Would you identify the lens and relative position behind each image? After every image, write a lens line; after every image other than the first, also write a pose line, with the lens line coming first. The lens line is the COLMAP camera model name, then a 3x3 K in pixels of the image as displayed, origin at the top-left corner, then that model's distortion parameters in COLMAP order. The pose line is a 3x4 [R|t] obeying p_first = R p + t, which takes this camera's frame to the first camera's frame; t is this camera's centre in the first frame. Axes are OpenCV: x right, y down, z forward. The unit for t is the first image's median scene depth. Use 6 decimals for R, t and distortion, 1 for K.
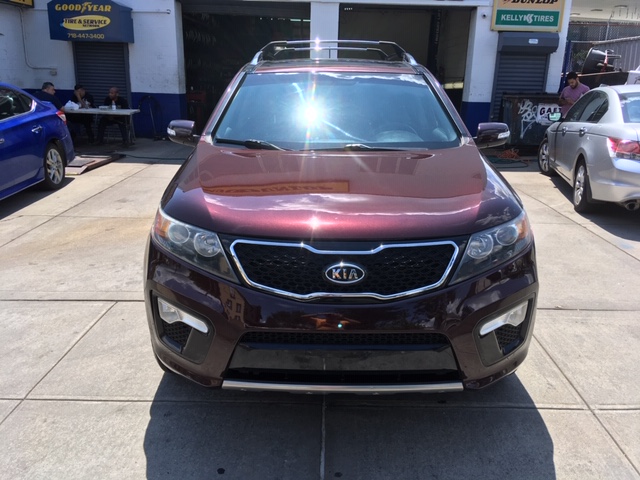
lens RADIAL K [[540.7, 0, 318.7], [0, 540.7, 241.8], [0, 0, 1]] dist [0.104226, -0.157067]
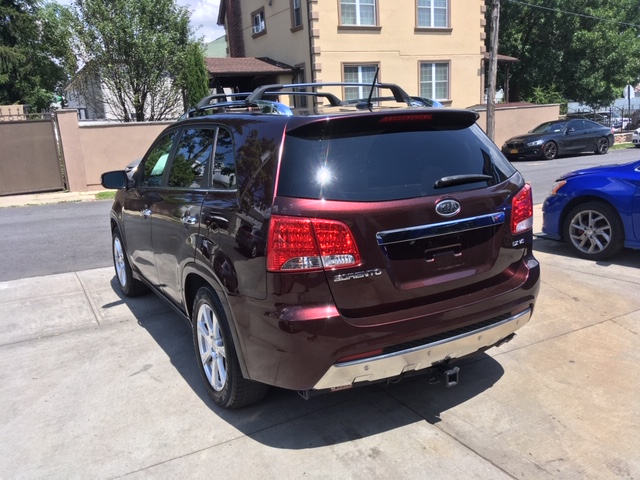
lens RADIAL K [[540.7, 0, 320.0], [0, 540.7, 240.1], [0, 0, 1]] dist [0.104226, -0.157067]
pose [[-0.863817, 0.137621, -0.484645, 0.448515], [-0.103358, 0.893098, 0.437828, -0.567439], [0.493090, 0.428296, -0.757249, 1.881769]]
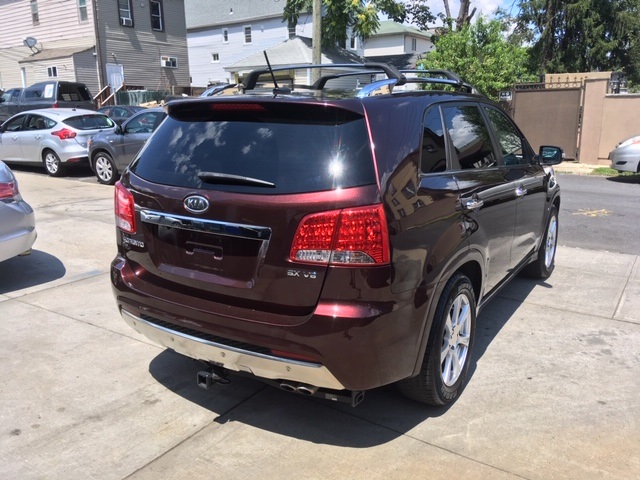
lens RADIAL K [[540.7, 0, 320.2], [0, 540.7, 242.9], [0, 0, 1]] dist [0.104226, -0.157067]
pose [[-0.848403, -0.134540, 0.511969, -0.383237], [0.146264, 0.869930, 0.470987, -0.565620], [-0.508743, 0.474469, -0.718373, 1.845394]]
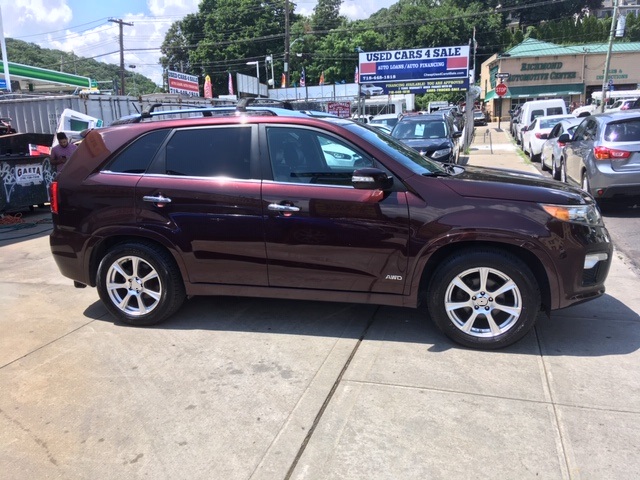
lens RADIAL K [[540.7, 0, 322.1], [0, 540.7, 237.8], [0, 0, 1]] dist [0.104226, -0.157067]
pose [[0.250533, -0.204366, 0.946292, -1.067391], [0.315083, 0.941459, 0.119903, -0.202608], [-0.915399, 0.268121, 0.300259, 0.652184]]
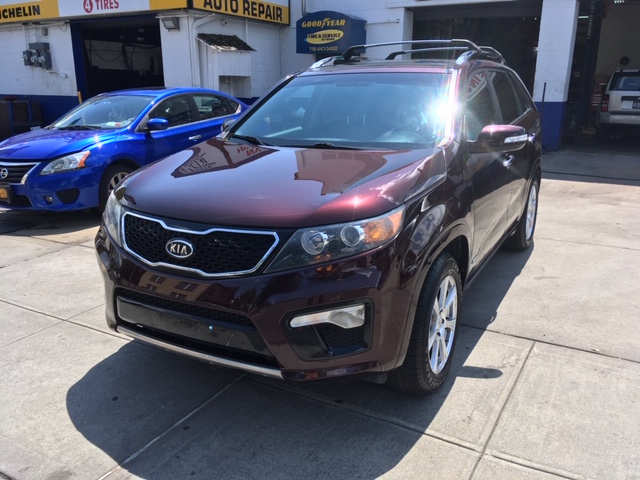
lens RADIAL K [[540.7, 0, 316.7], [0, 540.7, 240.6], [0, 0, 1]] dist [0.104226, -0.157067]
pose [[0.872606, 0.118859, -0.473742, 0.404357], [-0.124808, 0.991999, 0.018996, -0.007868], [0.472210, 0.042551, 0.880459, 0.059949]]
